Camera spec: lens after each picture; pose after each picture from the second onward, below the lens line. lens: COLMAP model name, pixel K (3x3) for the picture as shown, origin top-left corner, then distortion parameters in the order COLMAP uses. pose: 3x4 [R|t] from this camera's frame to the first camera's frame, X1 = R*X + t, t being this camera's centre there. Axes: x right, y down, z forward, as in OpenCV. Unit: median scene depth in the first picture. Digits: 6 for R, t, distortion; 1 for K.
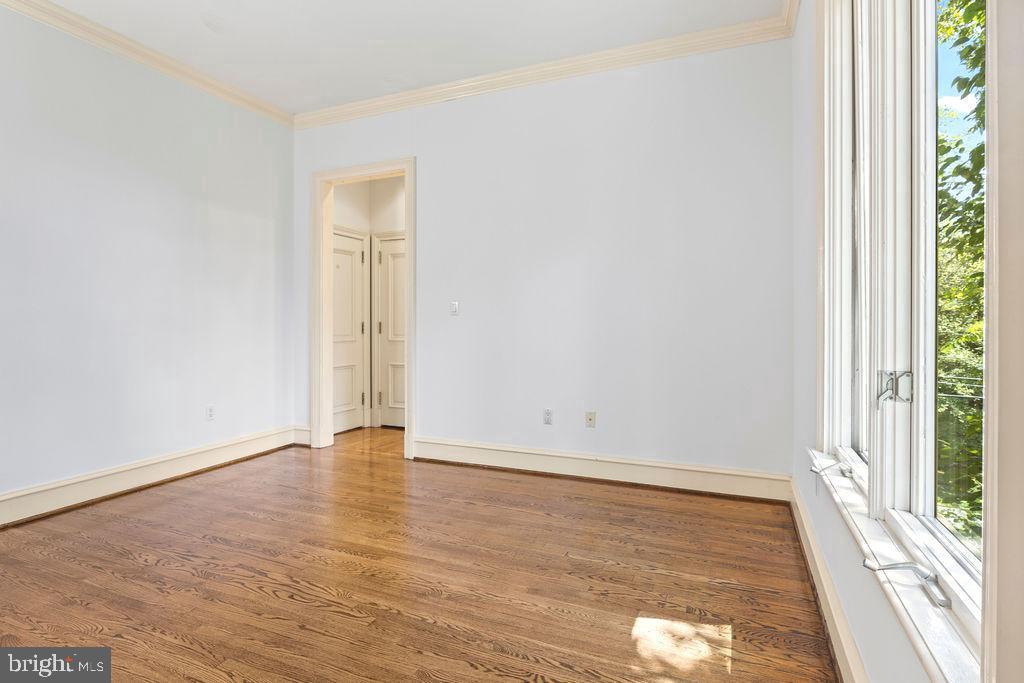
lens RADIAL K [[523.9, 0, 508.2], [0, 523.9, 329.6], [0, 0, 1]] dist [-0.011027, -0.001287]
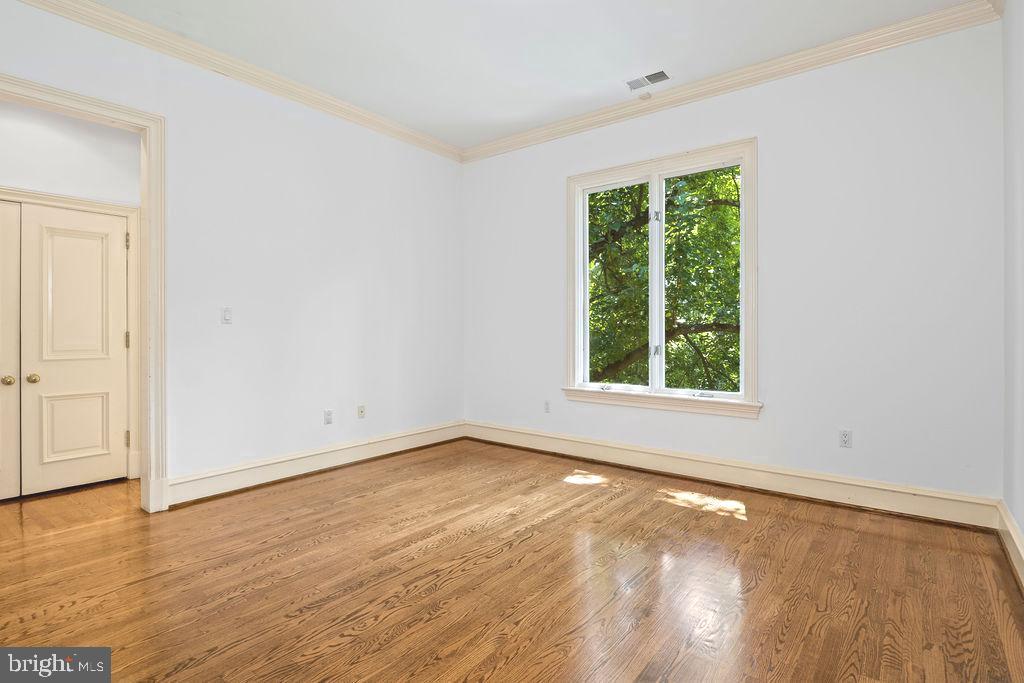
lens RADIAL K [[523.9, 0, 508.2], [0, 523.9, 329.6], [0, 0, 1]] dist [-0.011027, -0.001287]
pose [[0.244884, 0.003711, 0.969545, -1.368173], [0.009978, 0.999930, -0.006347, -0.006960], [-0.969501, 0.011229, 0.244830, 0.564885]]
